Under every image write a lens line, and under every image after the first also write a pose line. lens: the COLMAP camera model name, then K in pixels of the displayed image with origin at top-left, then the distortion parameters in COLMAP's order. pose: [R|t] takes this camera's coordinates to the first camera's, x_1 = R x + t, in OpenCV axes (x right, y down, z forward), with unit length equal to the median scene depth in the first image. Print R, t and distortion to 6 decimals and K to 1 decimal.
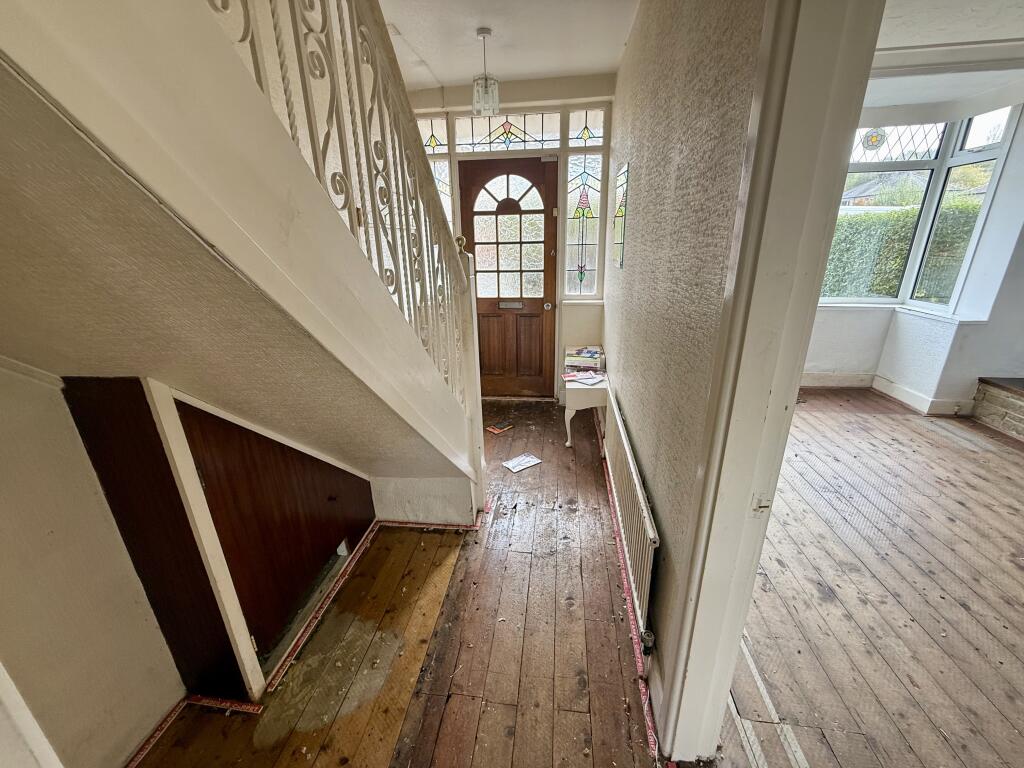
lens RADIAL K [[406.8, 0, 507.9], [0, 406.8, 383.4], [0, 0, 1]] dist [-0.000993, 0.000387]
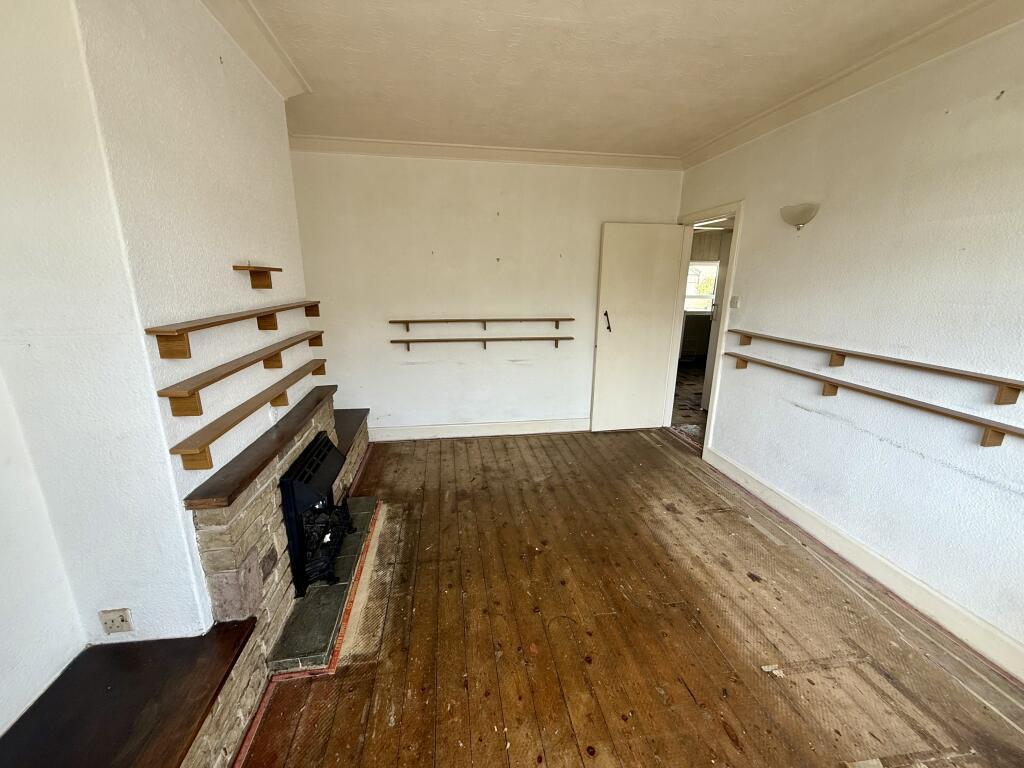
lens RADIAL K [[406.8, 0, 508.2], [0, 406.8, 382.3], [0, 0, 1]] dist [-0.000993, 0.000387]
pose [[-0.960128, 0.081365, -0.267460, 0.961423], [-0.080779, 0.835157, 0.544048, -0.383764], [0.267637, 0.543961, -0.795284, 0.986010]]
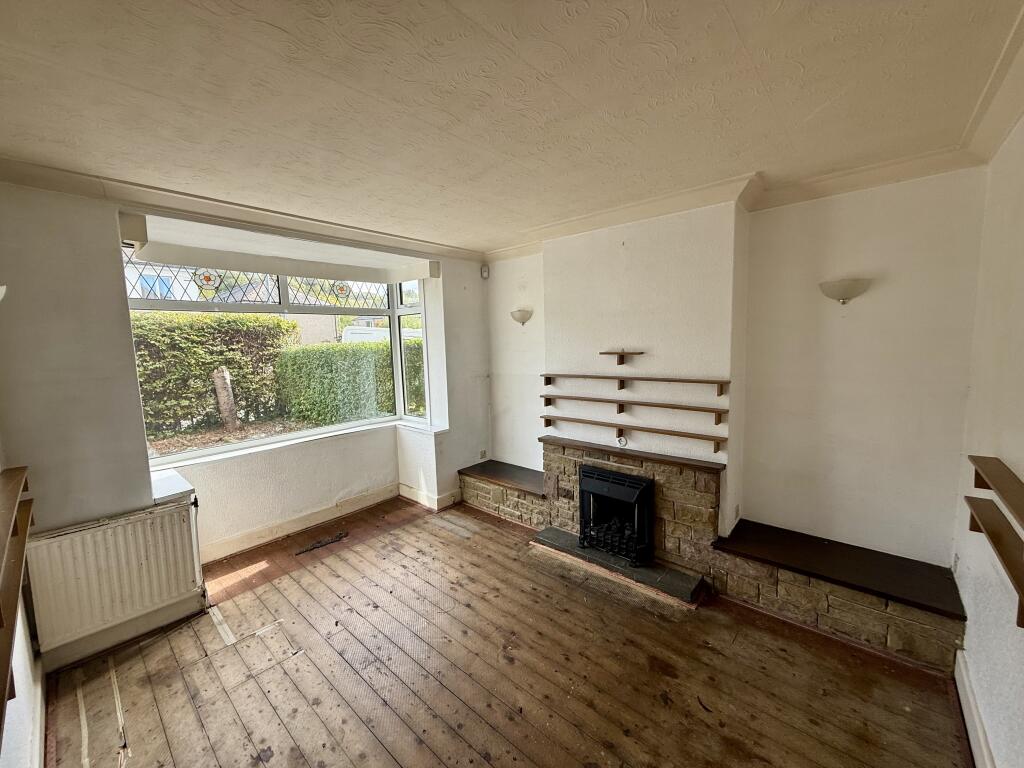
lens RADIAL K [[406.8, 0, 507.4], [0, 406.8, 381.3], [0, 0, 1]] dist [-0.000993, 0.000387]
pose [[0.565817, -0.080035, 0.820637, 0.217046], [0.289884, 0.951049, -0.107117, -0.099962], [-0.771893, 0.298498, 0.561320, 0.073152]]
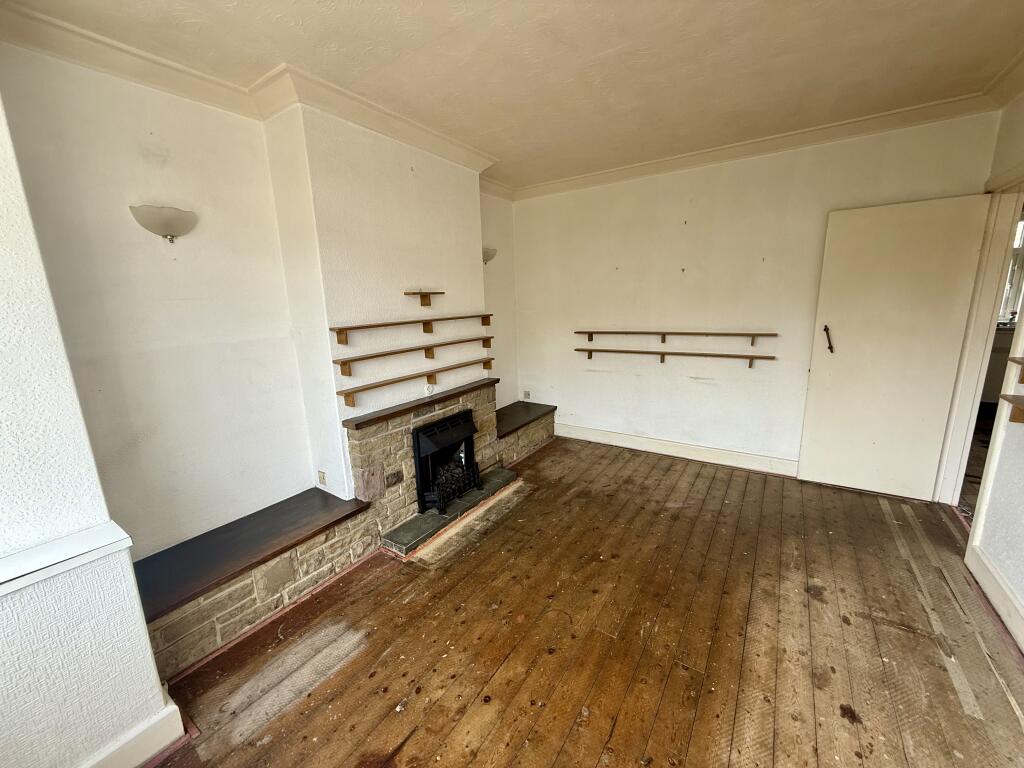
lens RADIAL K [[406.8, 0, 508.9], [0, 406.8, 382.3], [0, 0, 1]] dist [-0.000993, 0.000387]
pose [[-0.893289, -0.041409, 0.447571, 0.578113], [0.196143, 0.860028, 0.471041, -0.392569], [-0.404429, 0.508564, -0.760132, 1.047323]]
